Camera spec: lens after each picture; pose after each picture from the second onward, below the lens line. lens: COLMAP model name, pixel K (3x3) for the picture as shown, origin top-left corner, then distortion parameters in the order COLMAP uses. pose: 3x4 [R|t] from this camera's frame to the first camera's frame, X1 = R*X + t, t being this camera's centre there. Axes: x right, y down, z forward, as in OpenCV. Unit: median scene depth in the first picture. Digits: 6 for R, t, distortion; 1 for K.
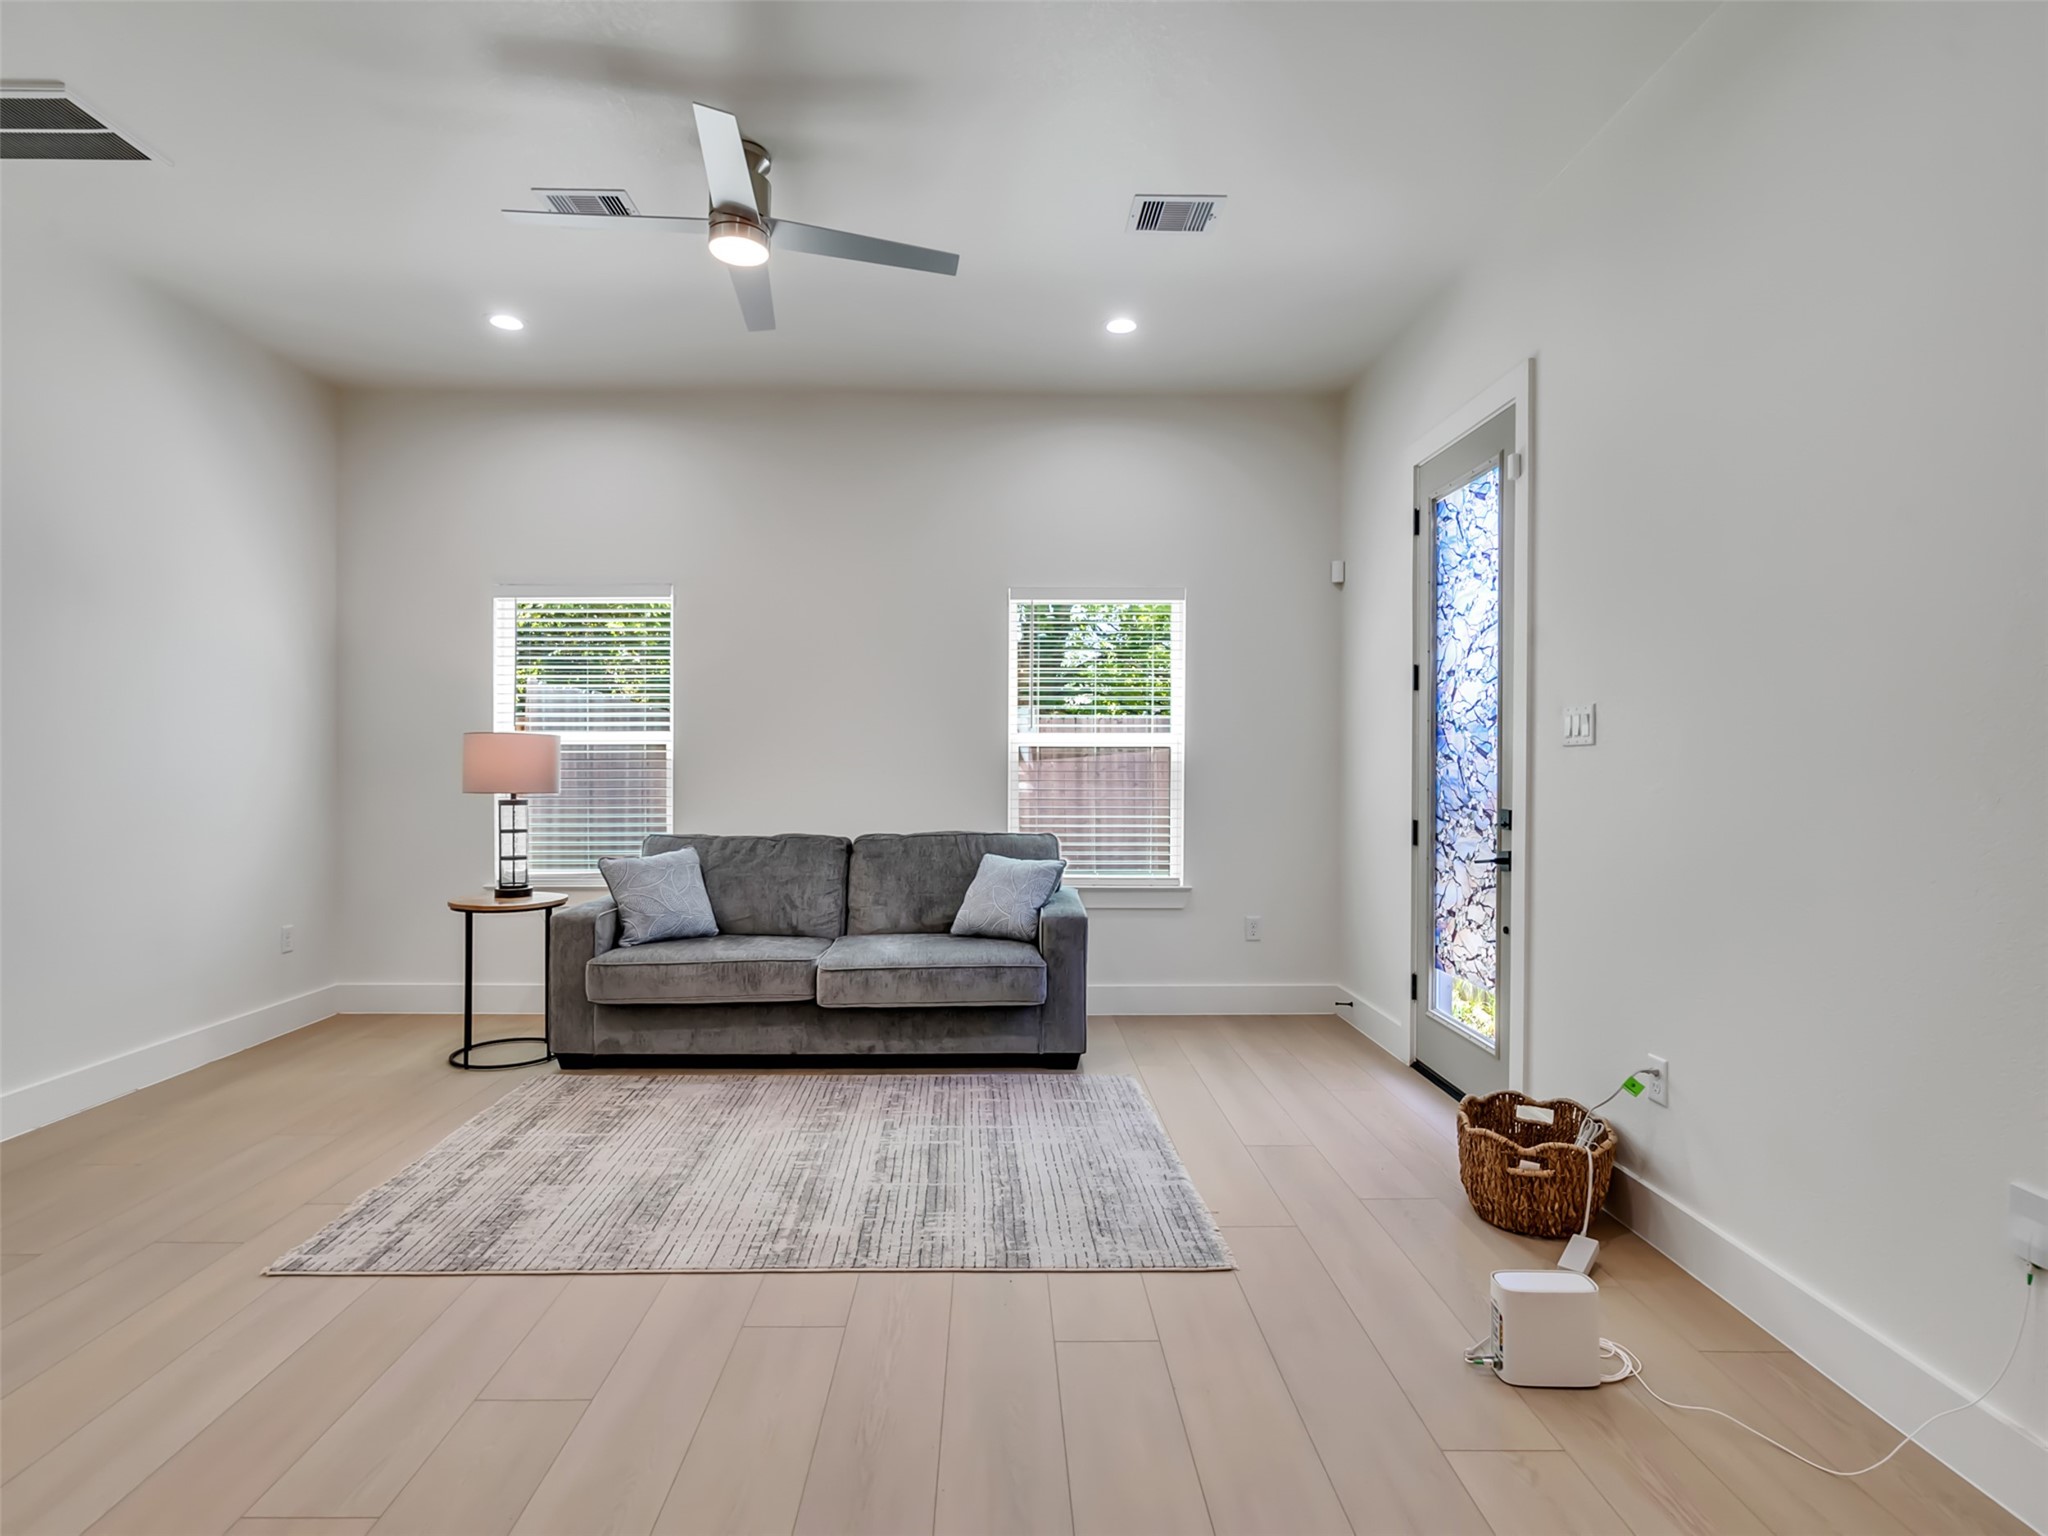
lens RADIAL K [[1049.3, 0, 1007.6], [0, 1049.3, 769.5], [0, 0, 1]] dist [-0.010325, 0.006437]
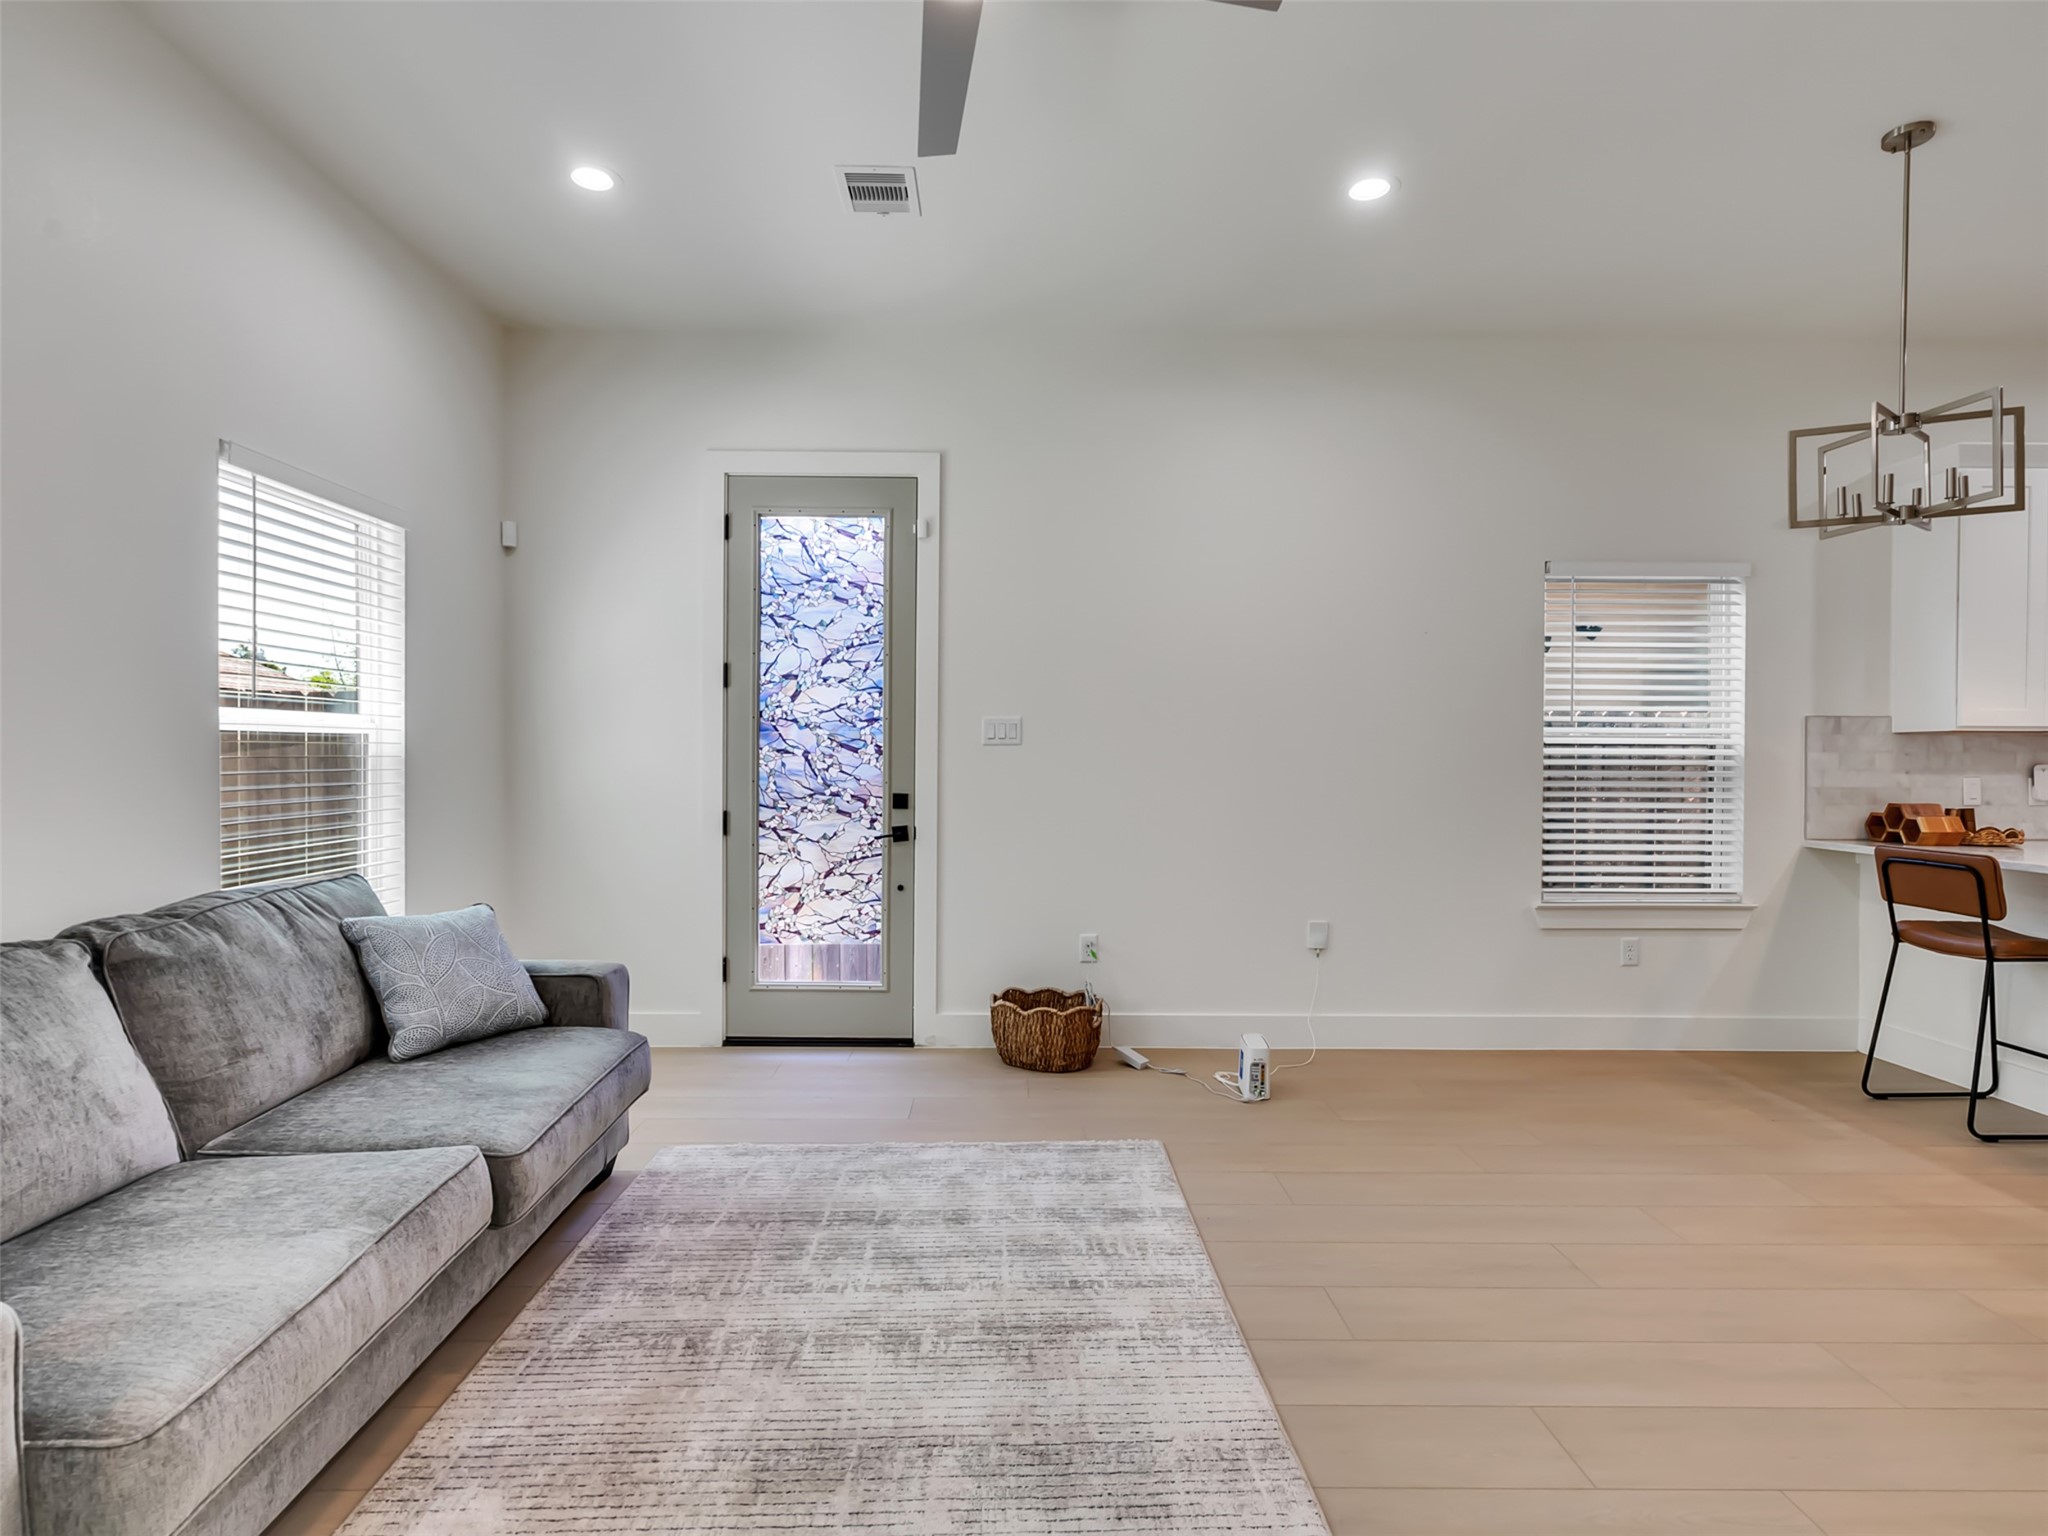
lens RADIAL K [[1049.3, 0, 1009.4], [0, 1049.3, 767.3], [0, 0, 1]] dist [-0.010325, 0.006437]
pose [[0.007957, -0.015720, 0.999845, -0.690274], [0.004861, 0.999865, 0.015682, -0.010903], [-0.999957, 0.004736, 0.008032, 0.739599]]
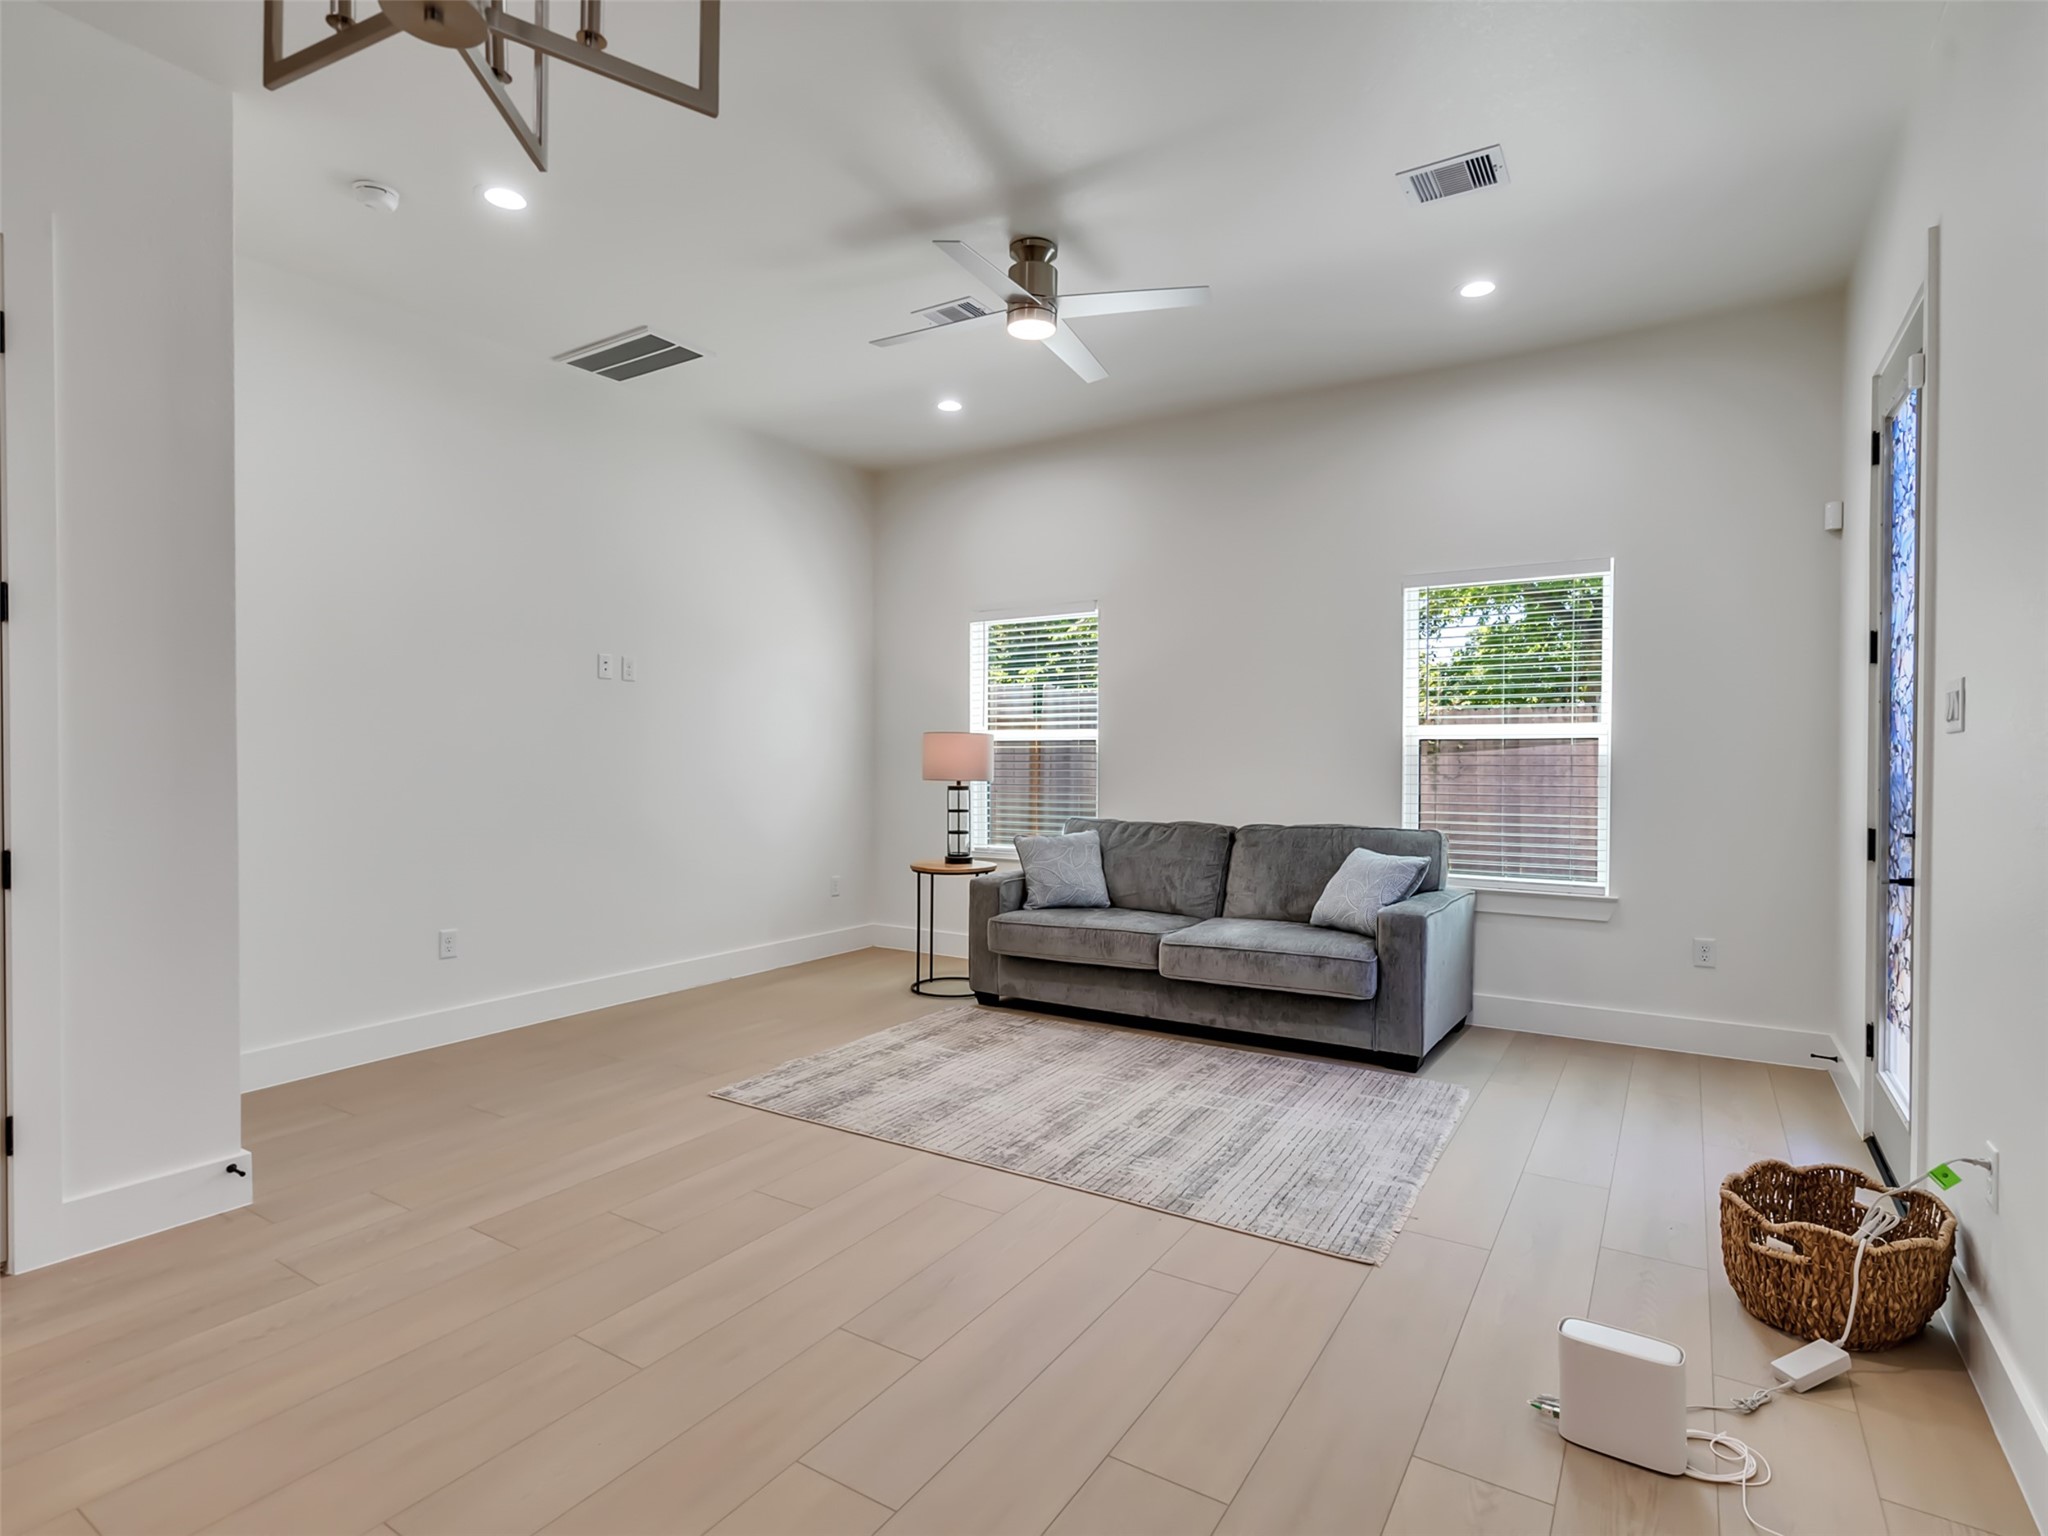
lens RADIAL K [[1049.3, 0, 1011.0], [0, 1049.3, 769.5], [0, 0, 1]] dist [-0.010325, 0.006437]
pose [[0.832915, 0.006236, -0.553365, 0.298676], [-0.003234, 0.999974, 0.006400, 0.001135], [0.553391, -0.003541, 0.832914, -0.010475]]
